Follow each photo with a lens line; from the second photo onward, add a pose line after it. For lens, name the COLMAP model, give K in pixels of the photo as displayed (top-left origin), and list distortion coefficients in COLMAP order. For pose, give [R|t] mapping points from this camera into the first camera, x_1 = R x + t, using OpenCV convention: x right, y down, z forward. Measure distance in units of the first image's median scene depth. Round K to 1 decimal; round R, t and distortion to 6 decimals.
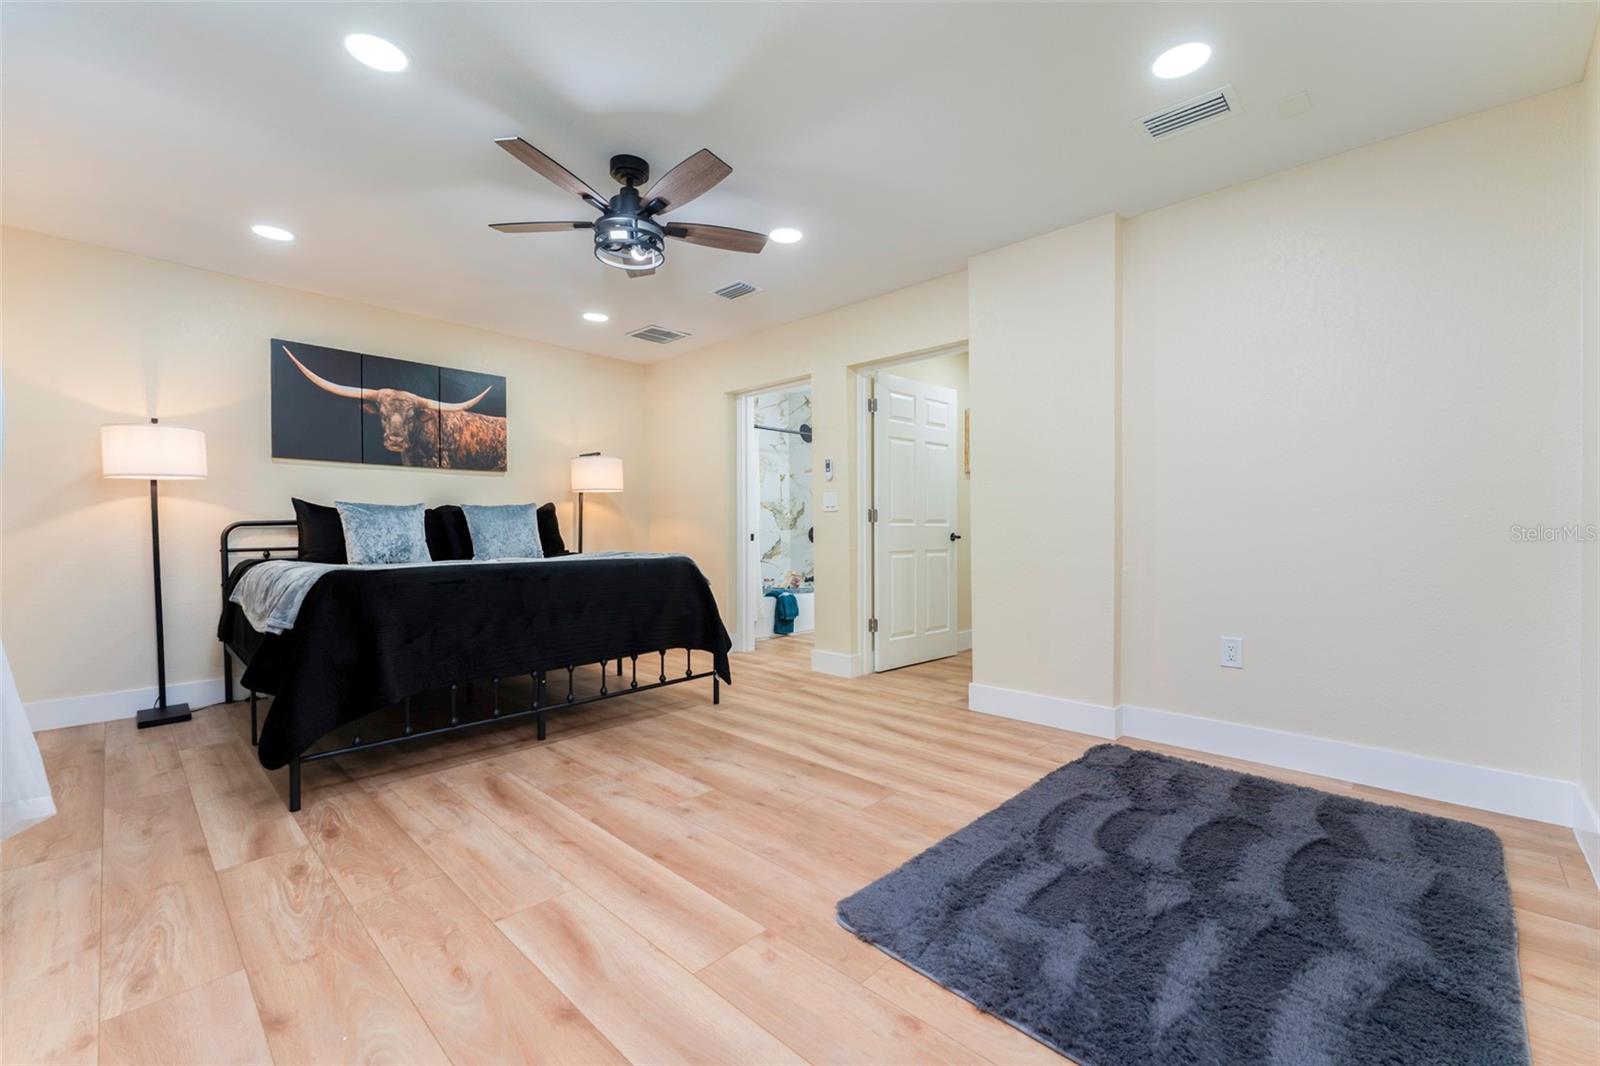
lens RADIAL K [[648.4, 0, 795.6], [0, 648.4, 532.5], [0, 0, 1]] dist [-0.001979, 0.000267]
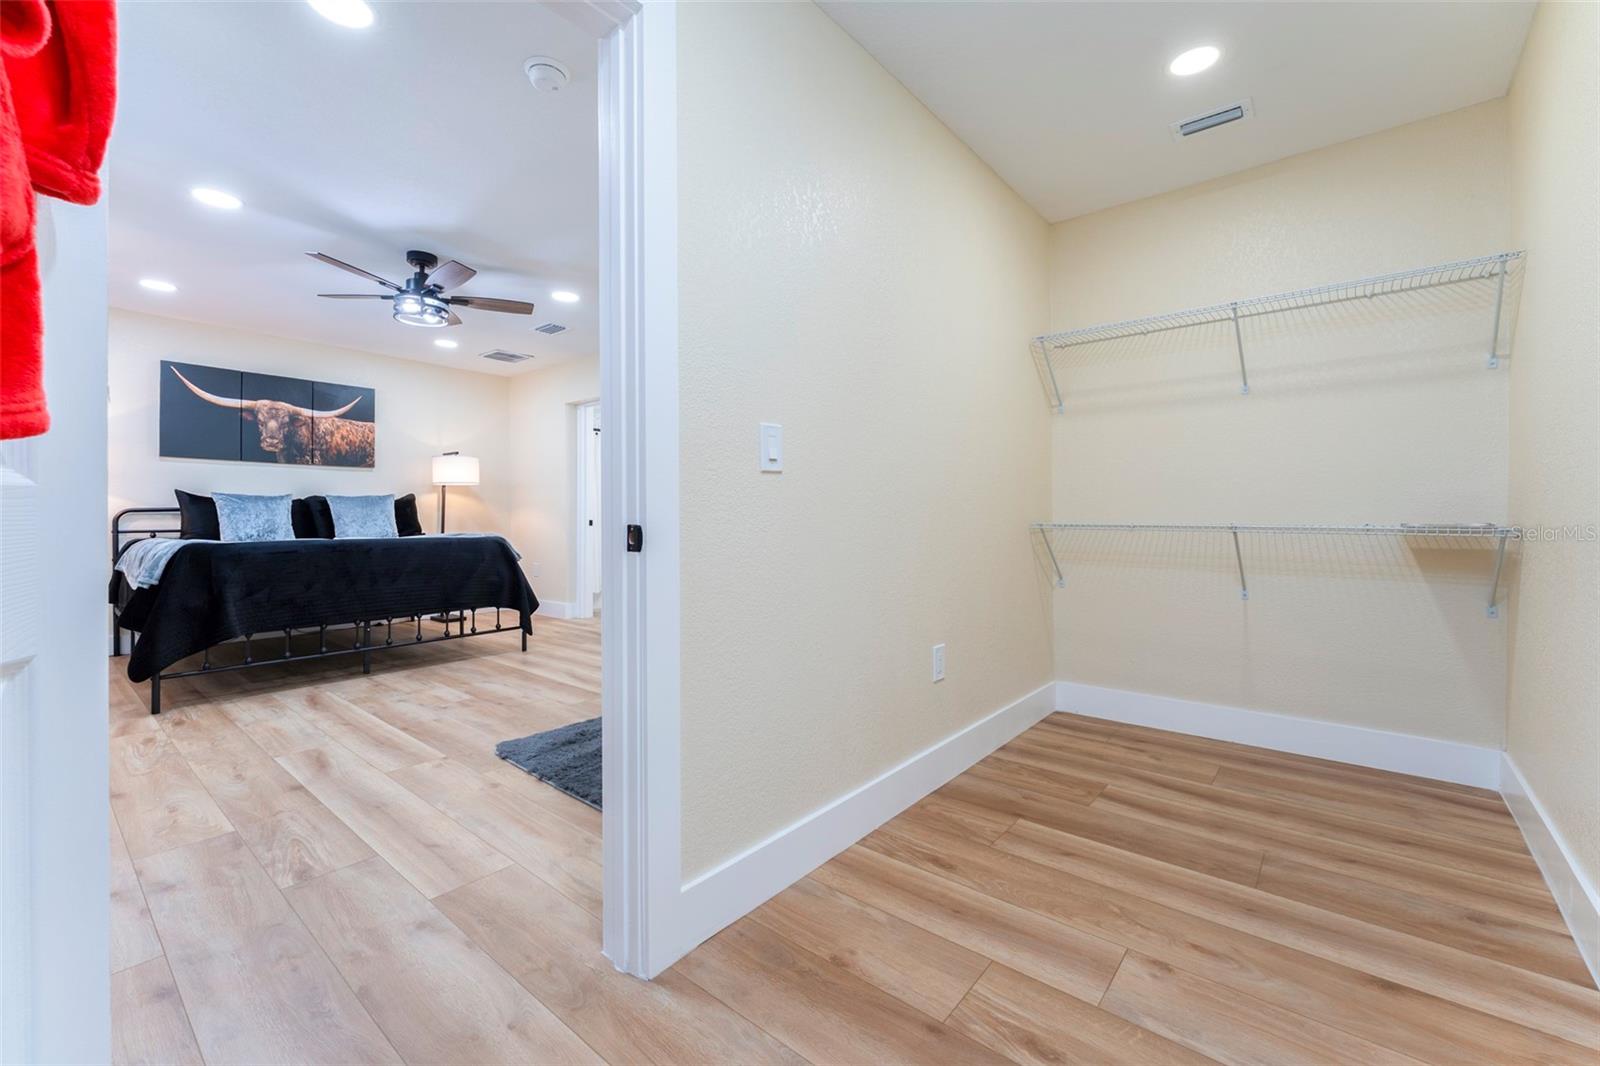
lens RADIAL K [[648.4, 0, 803.8], [0, 648.4, 510.5], [0, 0, 1]] dist [-0.001979, 0.000267]
pose [[0.997299, 0.002727, 0.073393, 0.337733], [-0.001363, 0.999826, -0.018619, 0.008431], [-0.073431, 0.018469, 0.997129, -0.328974]]
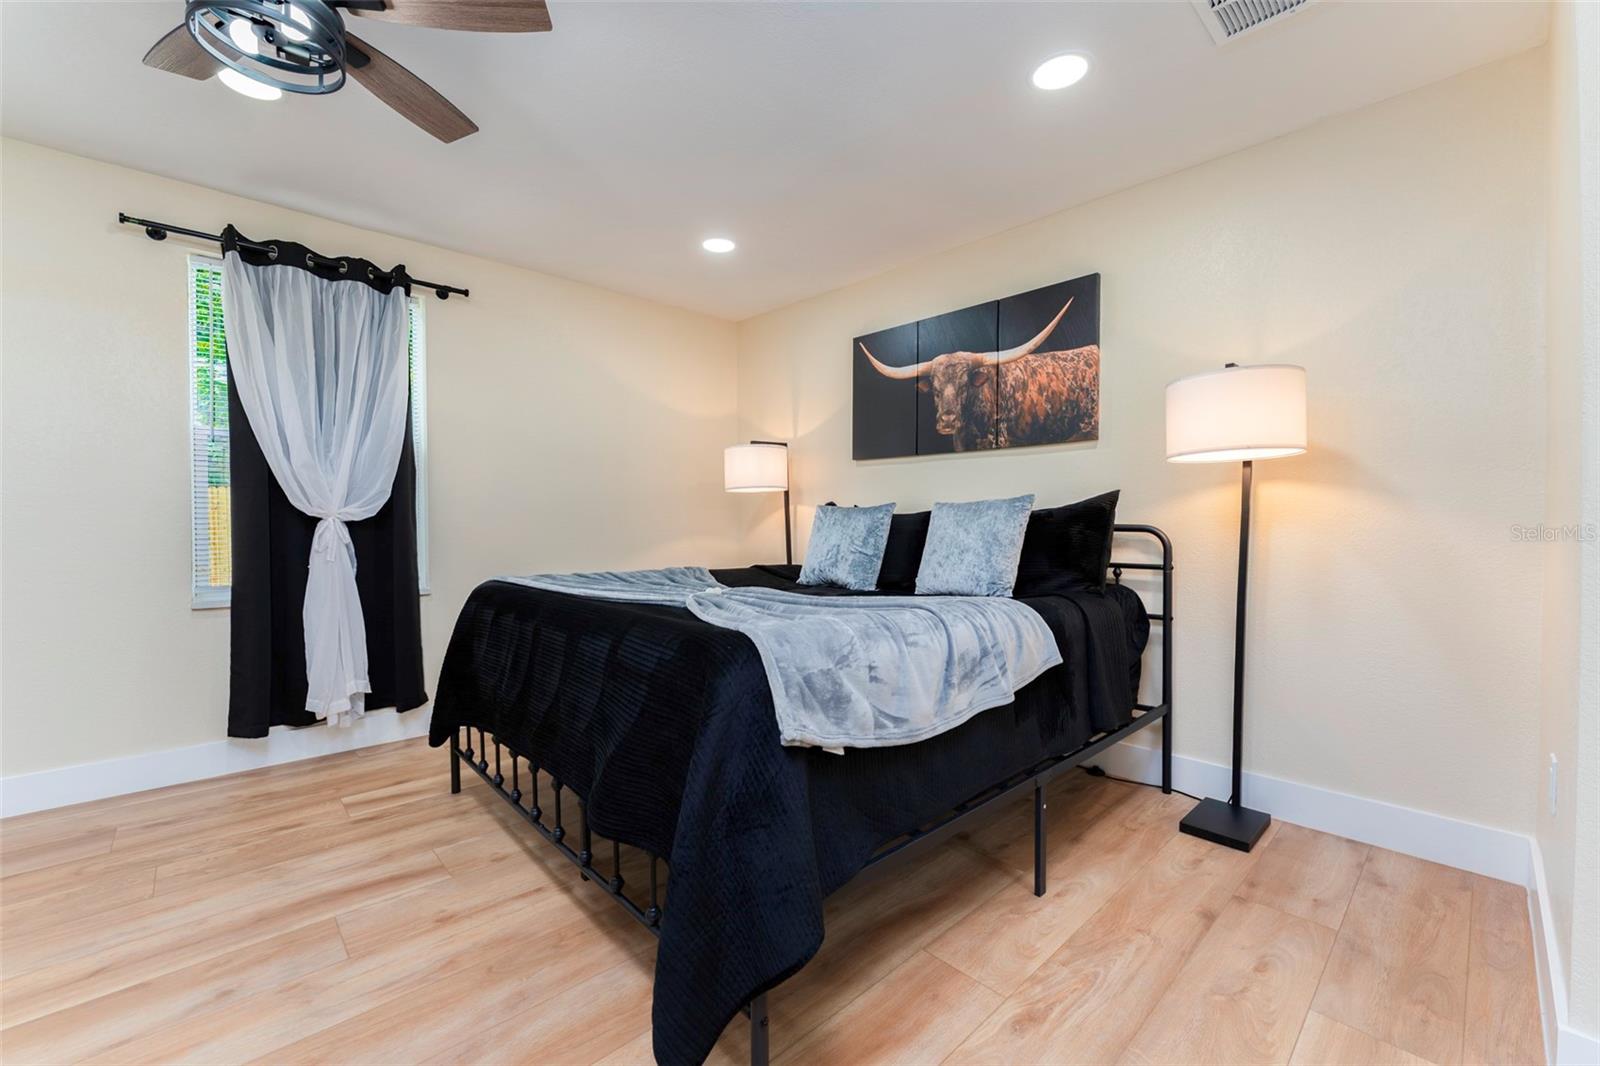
lens RADIAL K [[648.4, 0, 772.6], [0, 648.4, 534.1], [0, 0, 1]] dist [-0.001979, 0.000267]
pose [[-0.047949, 0.011150, -0.998788, 0.176788], [-0.016794, 0.999787, 0.011968, -0.016974], [0.998709, 0.017348, -0.047752, 0.975320]]
